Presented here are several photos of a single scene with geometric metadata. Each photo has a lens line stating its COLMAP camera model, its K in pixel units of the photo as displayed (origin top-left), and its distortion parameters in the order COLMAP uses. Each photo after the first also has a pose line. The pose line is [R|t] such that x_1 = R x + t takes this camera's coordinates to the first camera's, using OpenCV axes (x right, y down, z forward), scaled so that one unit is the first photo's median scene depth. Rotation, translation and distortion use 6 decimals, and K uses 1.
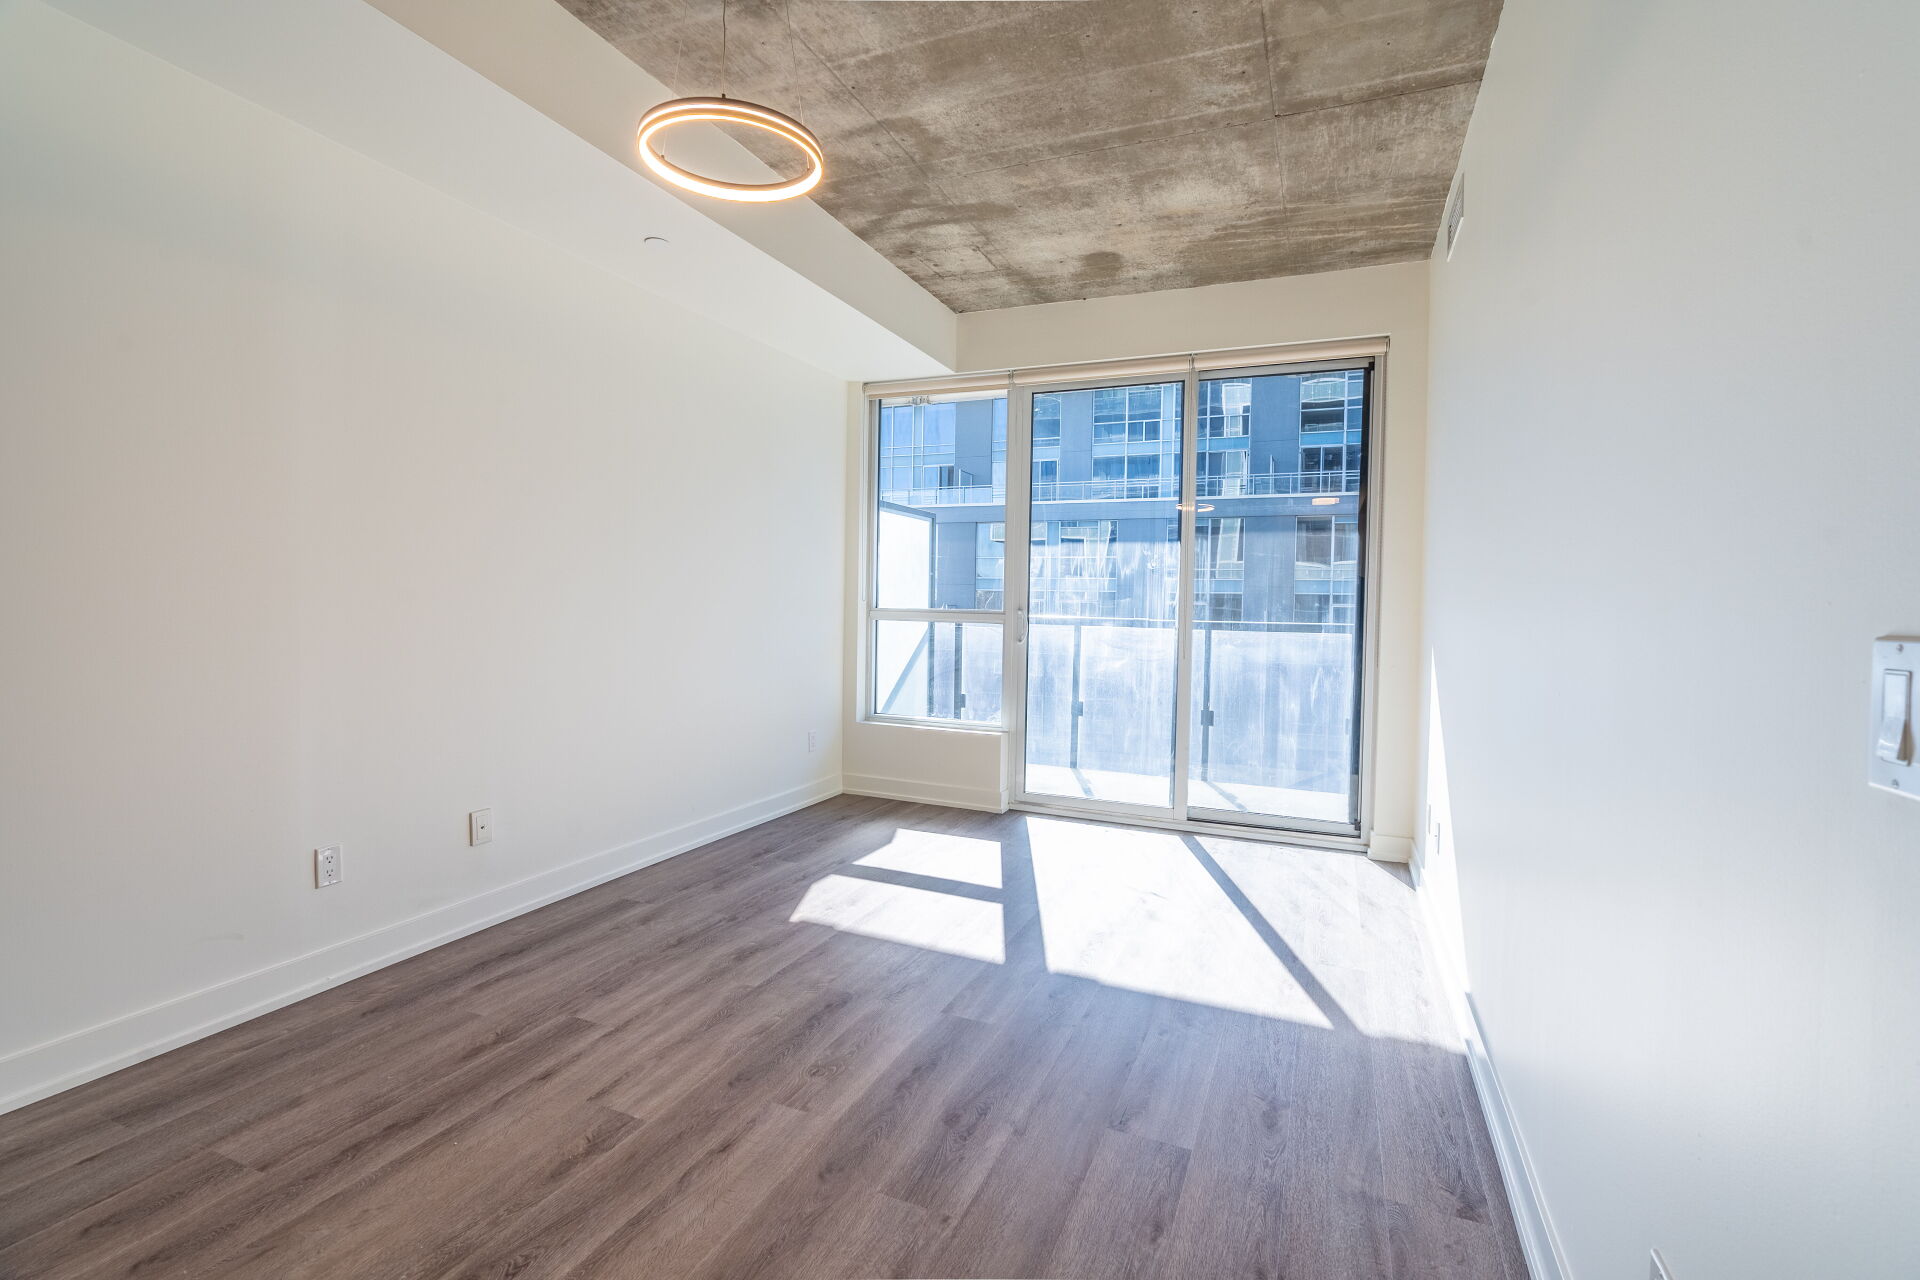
lens RADIAL K [[868.3, 0, 960.9], [0, 868.3, 624.3], [0, 0, 1]] dist [-0.008486, 0.002298]
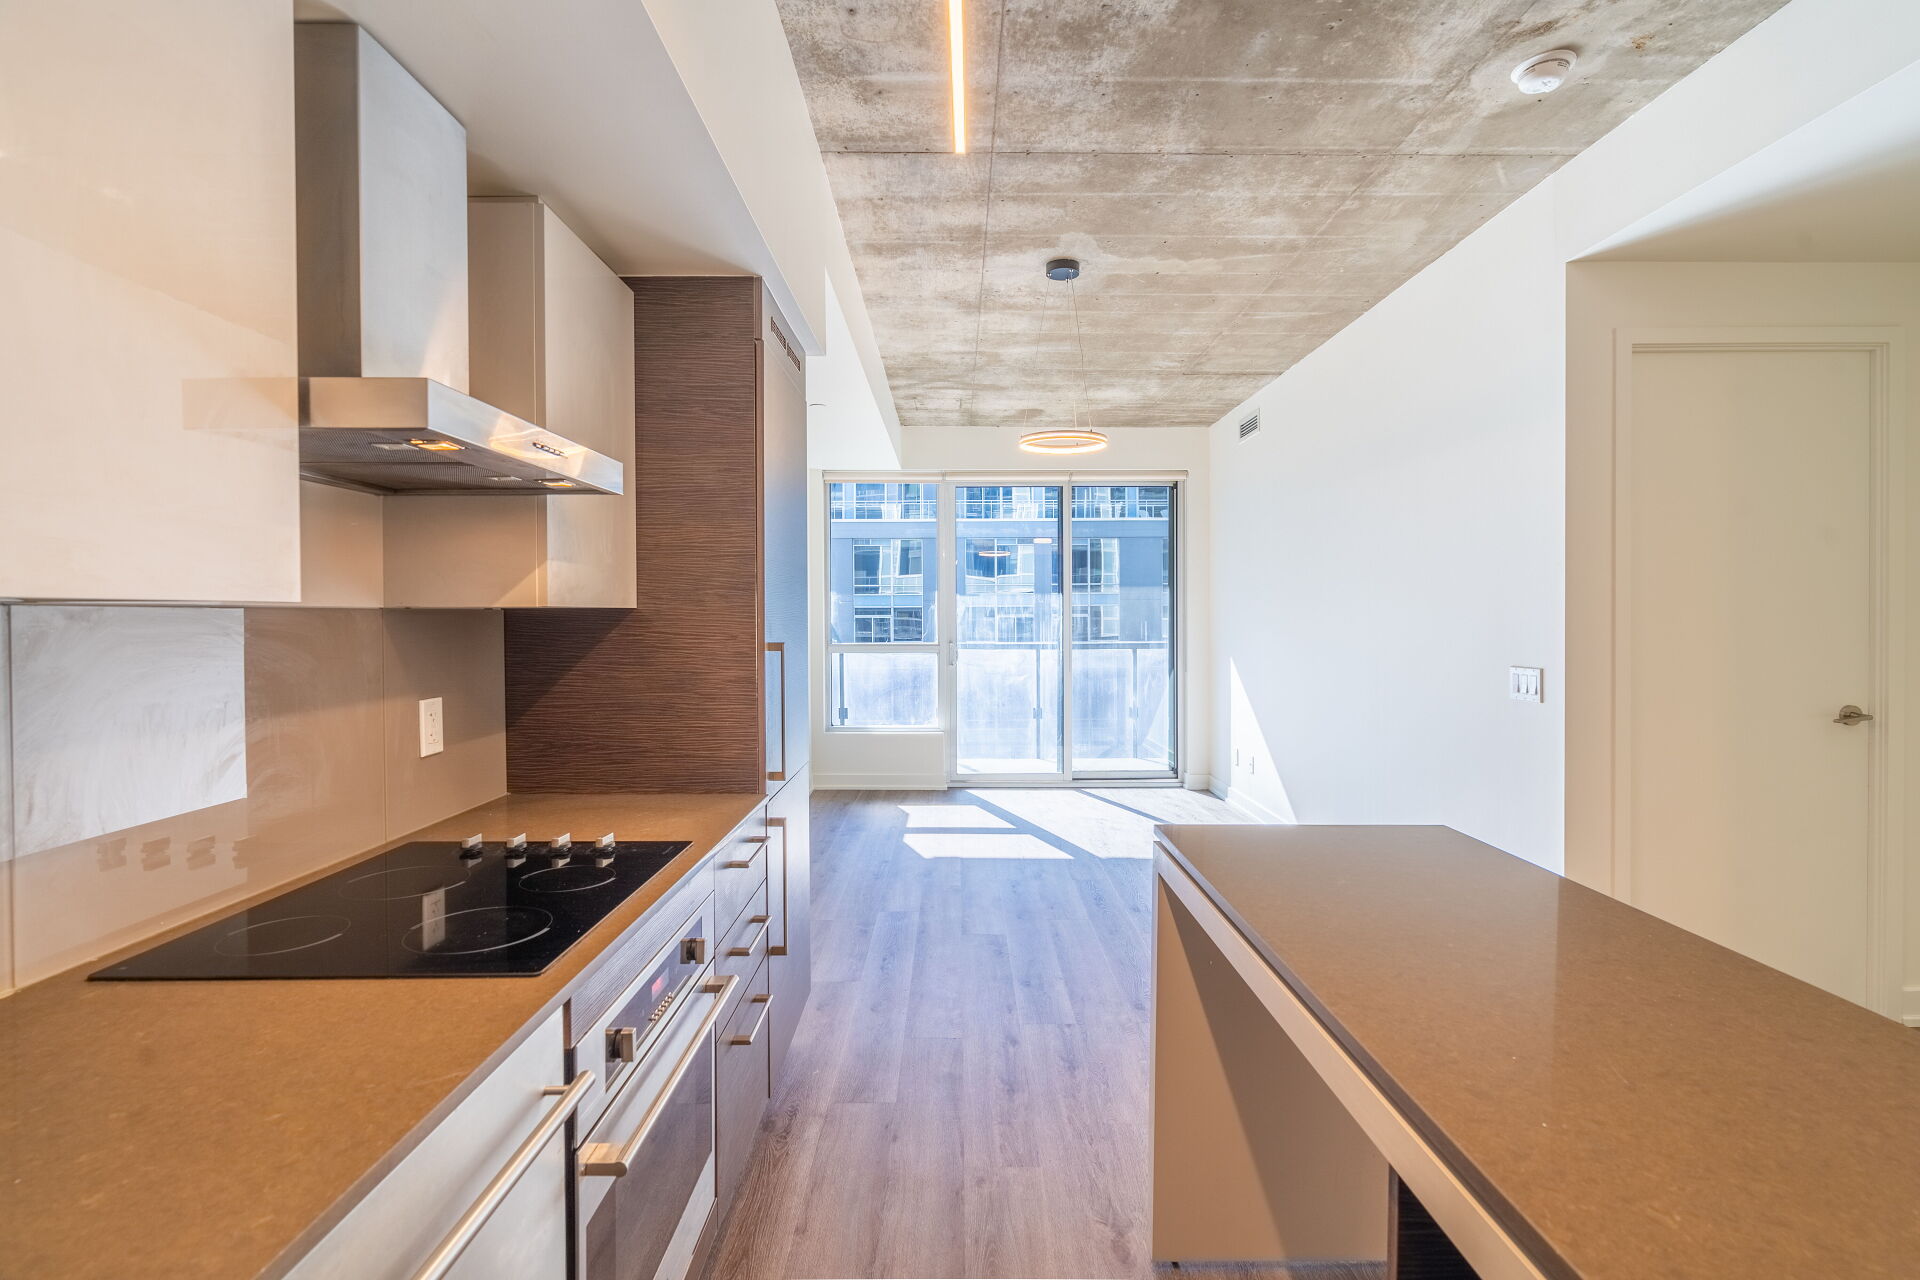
lens RADIAL K [[868.3, 0, 966.0], [0, 868.3, 628.4], [0, 0, 1]] dist [-0.008486, 0.002298]
pose [[0.915156, -0.029952, 0.401985, -0.744747], [0.032807, 0.999462, -0.000217, -0.060934], [-0.401762, 0.013387, 0.915646, -0.446762]]
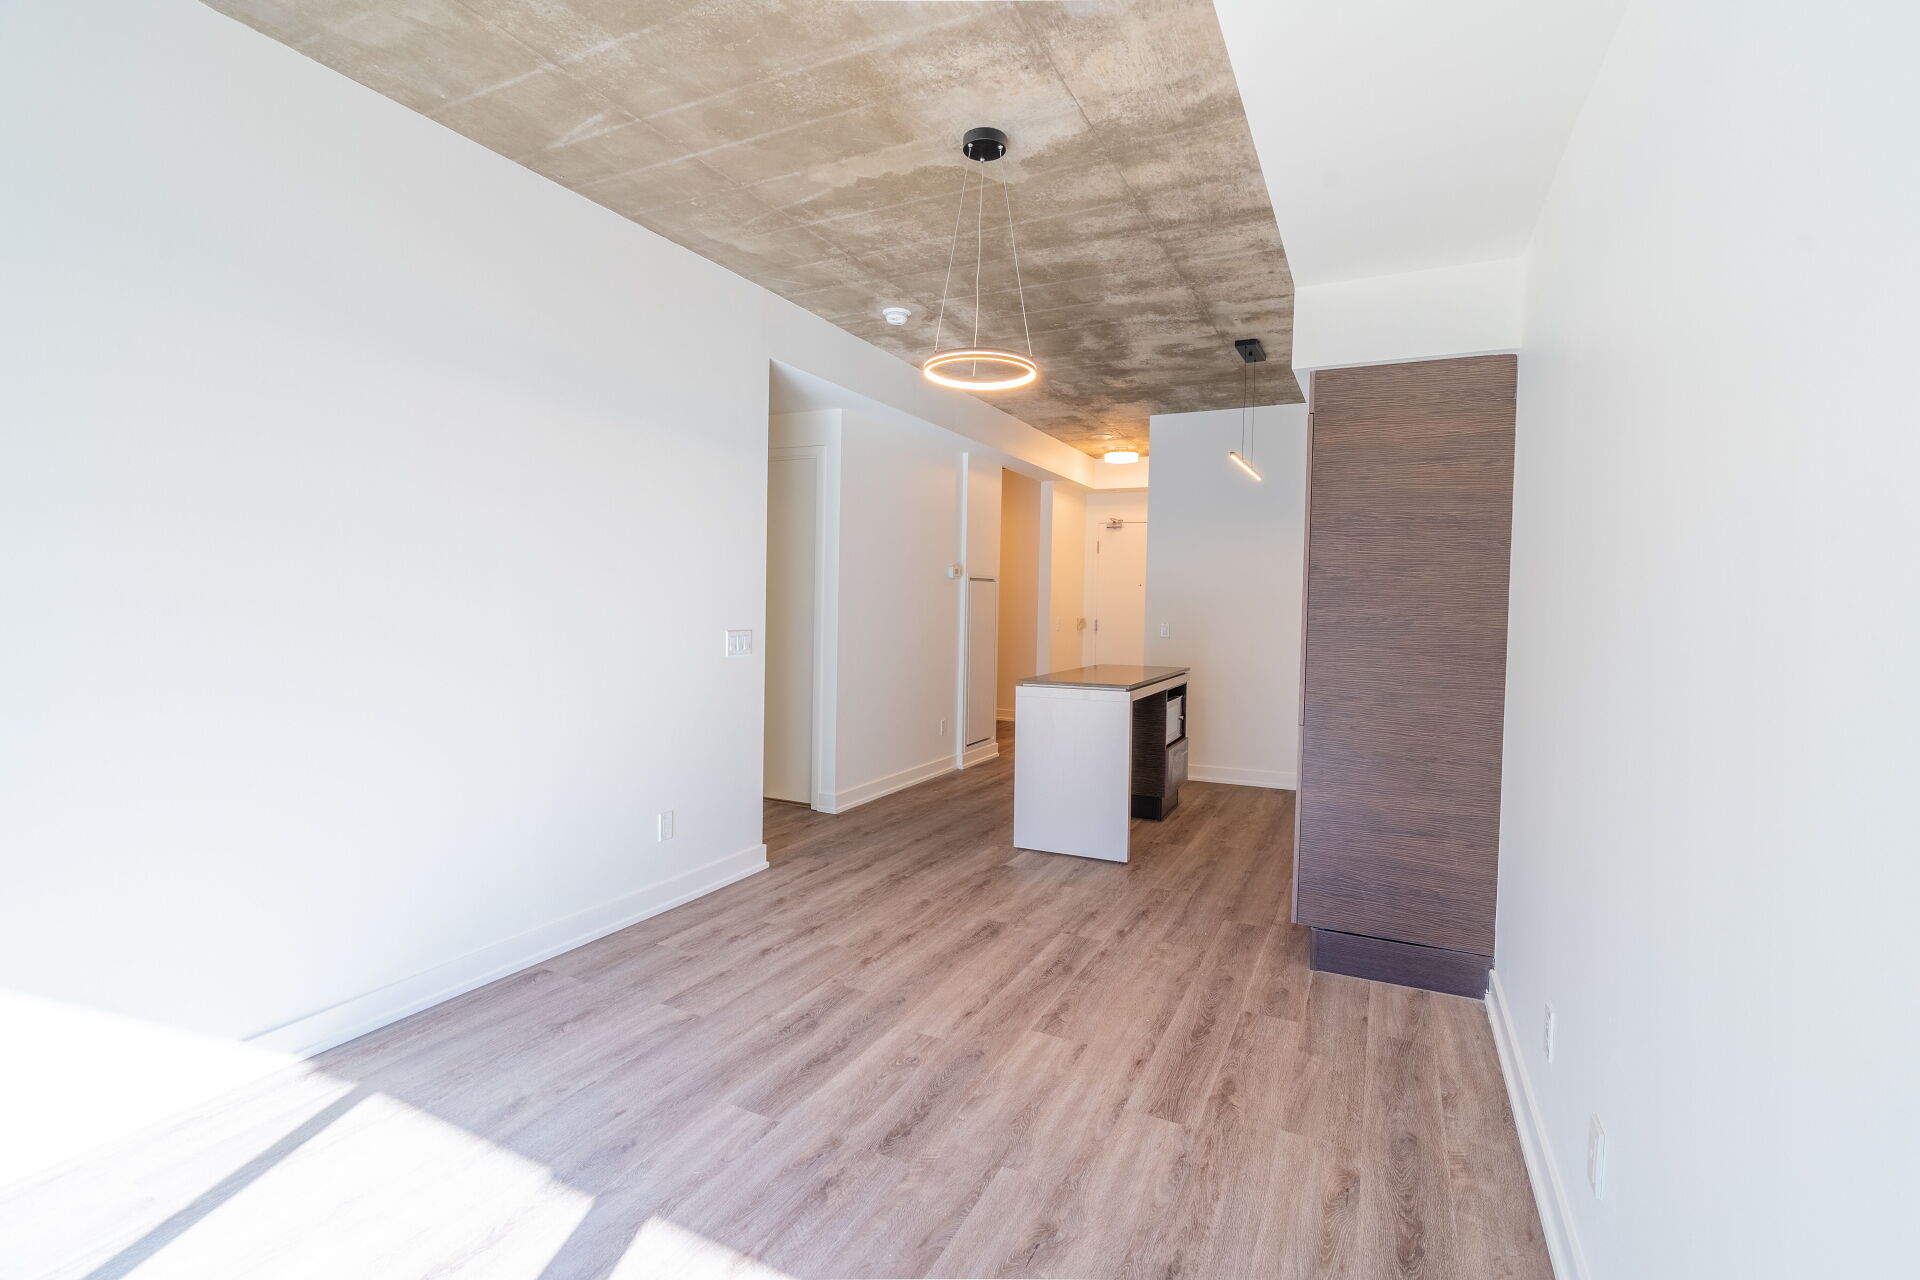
lens RADIAL K [[868.3, 0, 961.7], [0, 868.3, 626.1], [0, 0, 1]] dist [-0.008486, 0.002298]
pose [[-0.997774, -0.041120, 0.052505, -0.187822], [-0.037986, 0.997514, 0.059354, -0.093812], [-0.054815, 0.057228, -0.996855, 1.480541]]
